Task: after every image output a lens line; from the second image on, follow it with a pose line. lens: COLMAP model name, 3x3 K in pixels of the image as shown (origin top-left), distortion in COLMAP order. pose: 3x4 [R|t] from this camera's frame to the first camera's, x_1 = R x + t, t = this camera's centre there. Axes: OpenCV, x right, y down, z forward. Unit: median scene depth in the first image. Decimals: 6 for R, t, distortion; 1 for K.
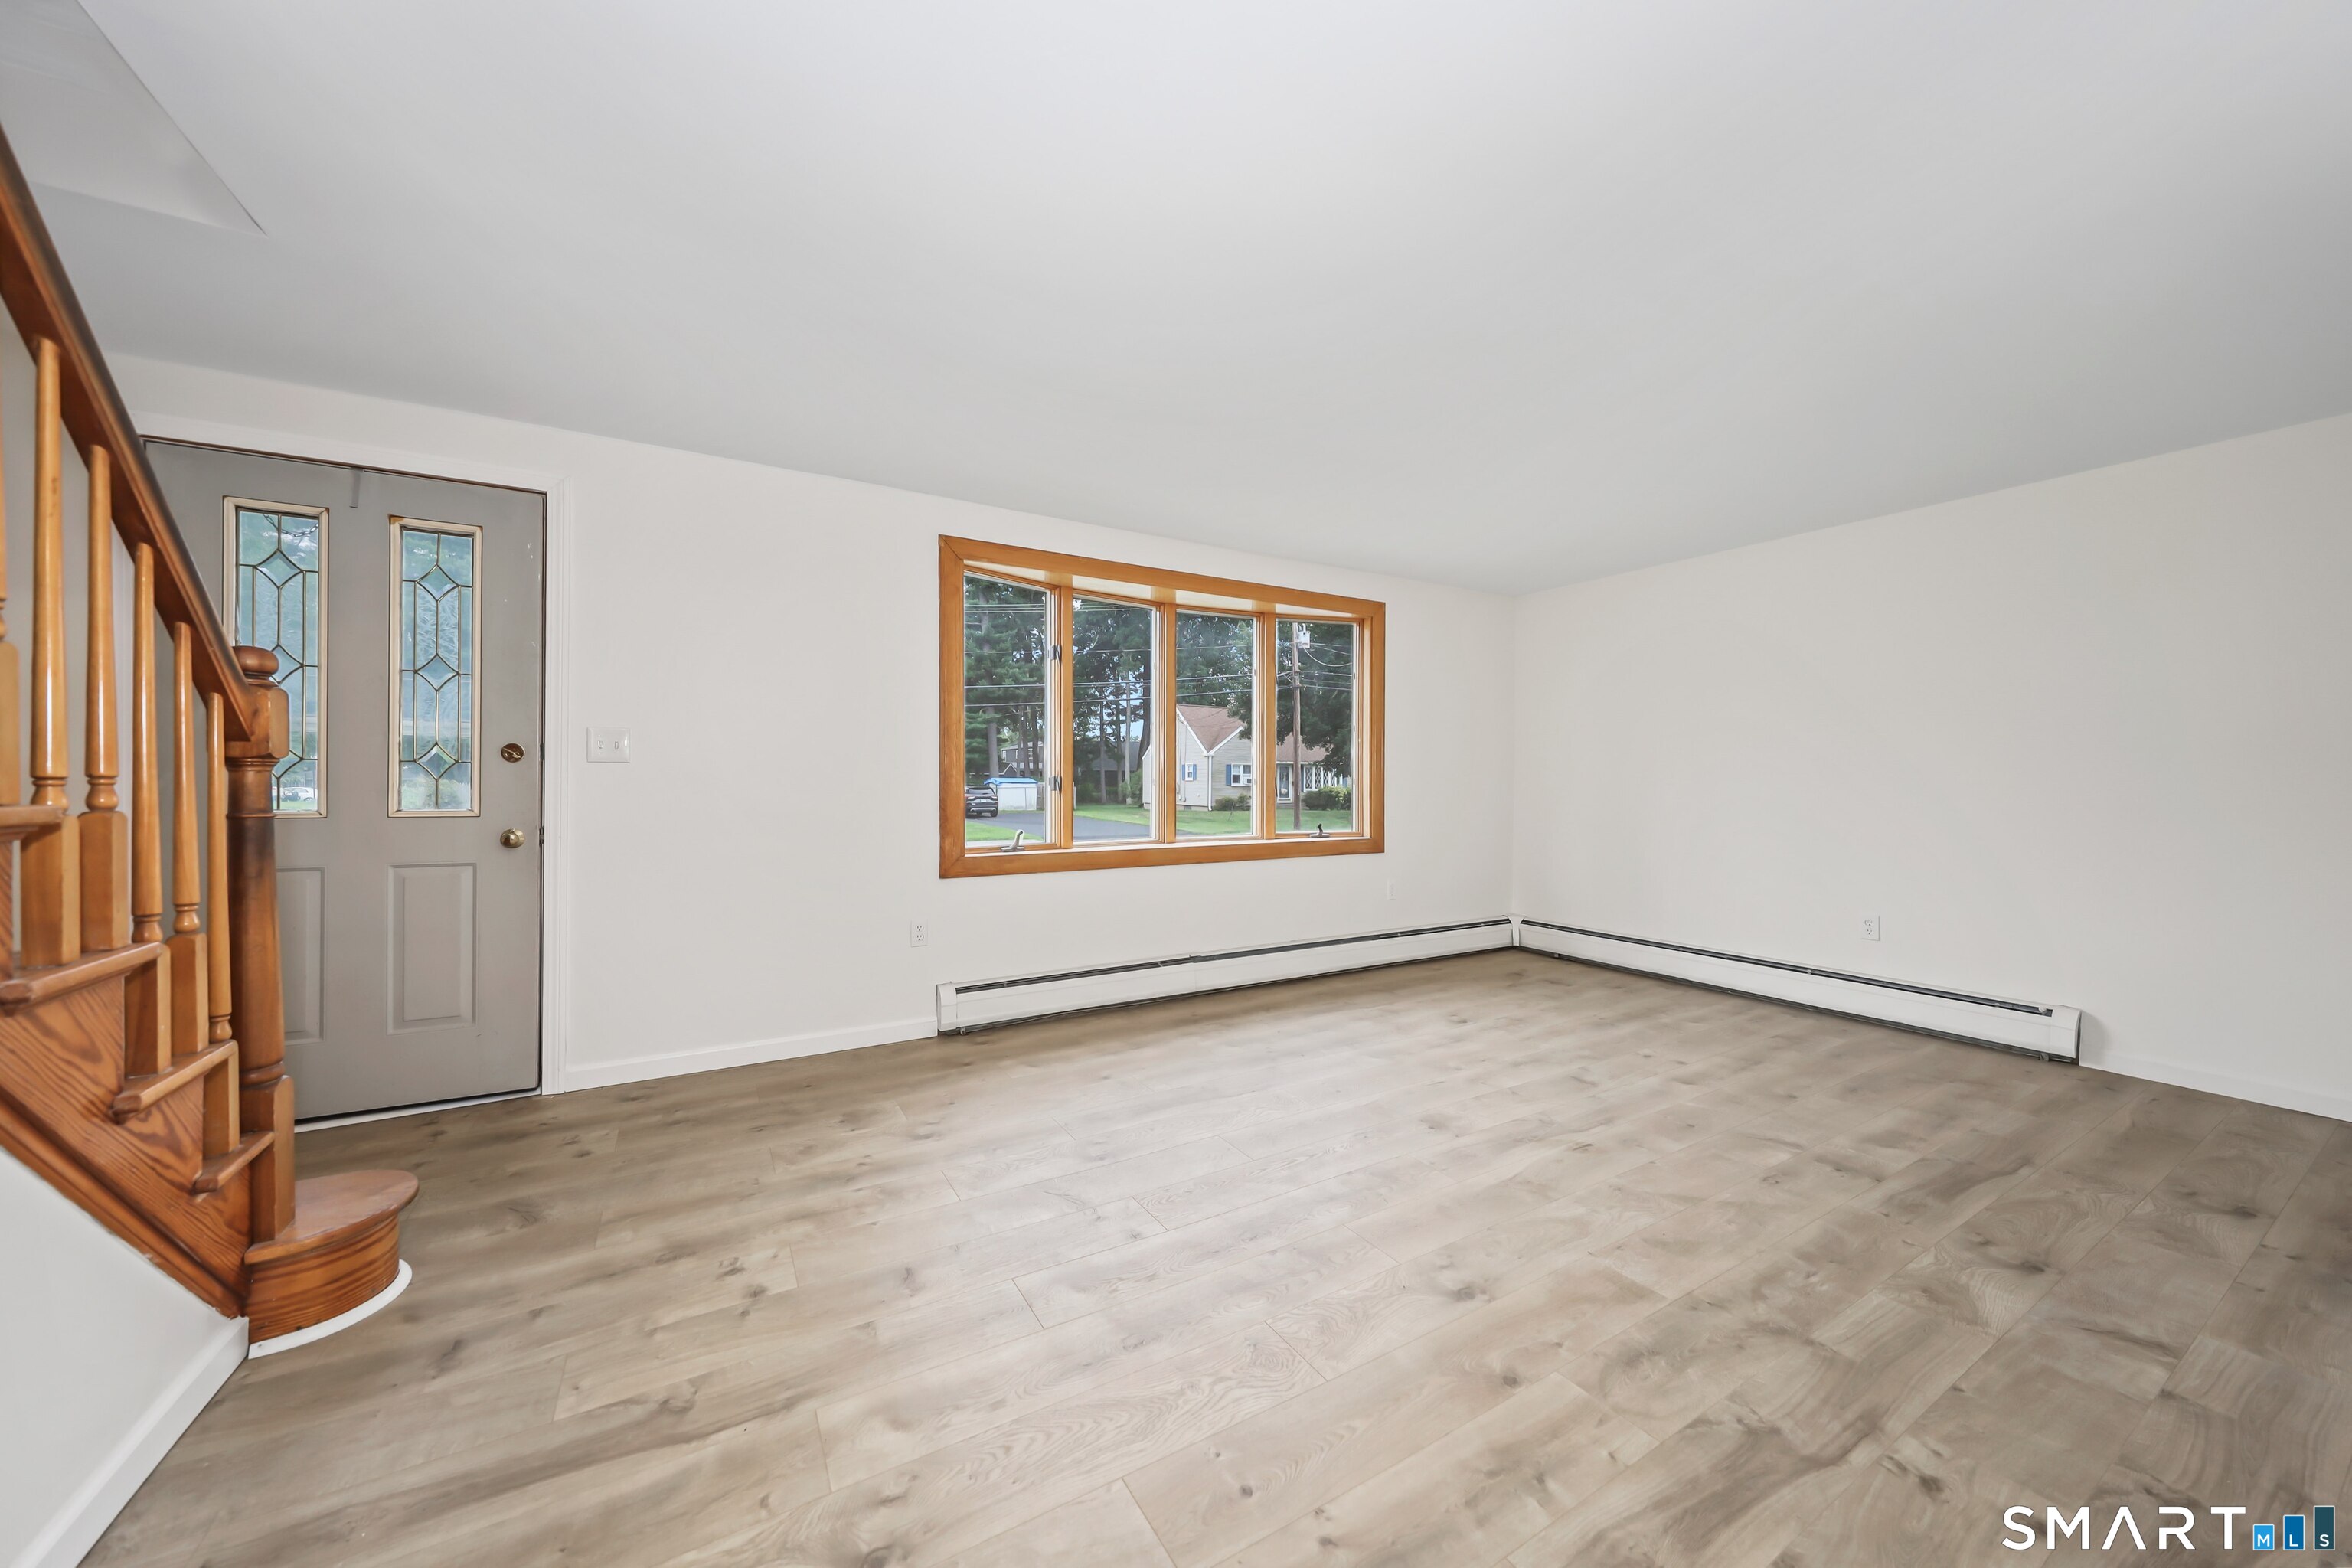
lens RADIAL K [[809.0, 0, 1169.4], [0, 809.0, 789.1], [0, 0, 1]] dist [0.000833, -0.000047]
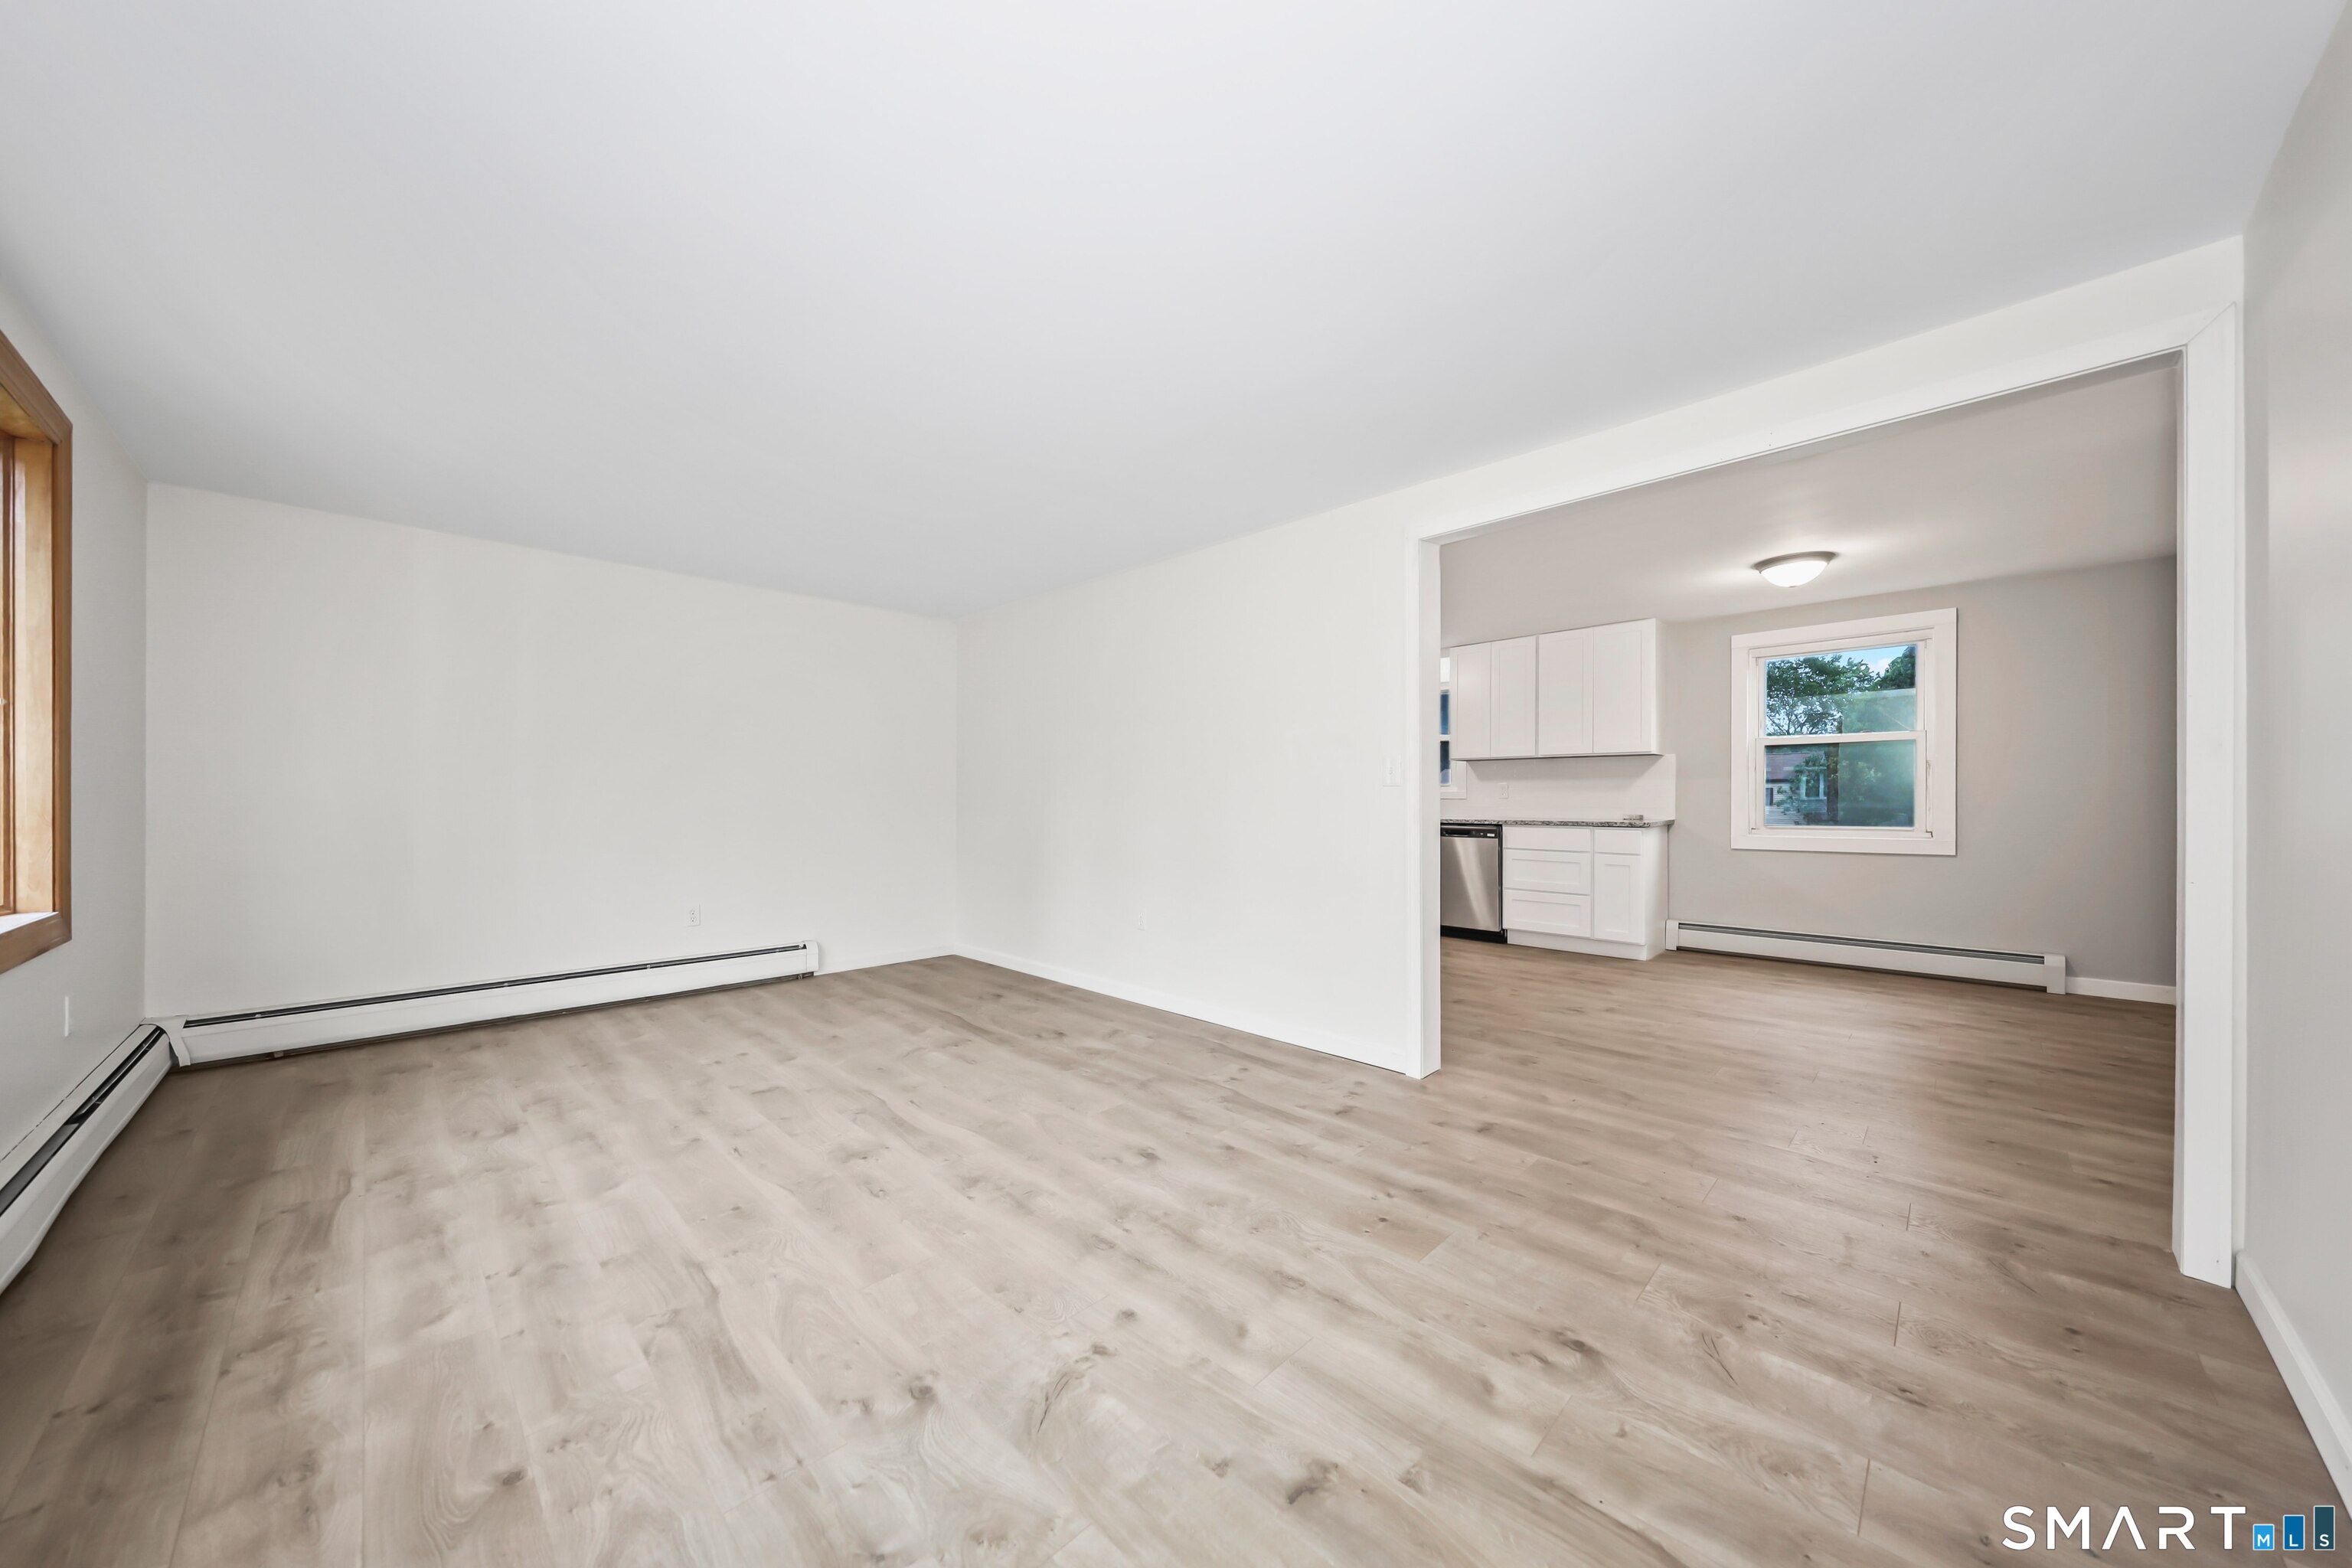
lens RADIAL K [[809.0, 0, 1169.4], [0, 809.0, 789.1], [0, 0, 1]] dist [0.000833, -0.000047]
pose [[-0.258720, 0.008545, 0.965914, -0.745282], [0.010247, 0.999929, -0.006101, -0.000274], [-0.965898, 0.008319, -0.258790, 0.987149]]
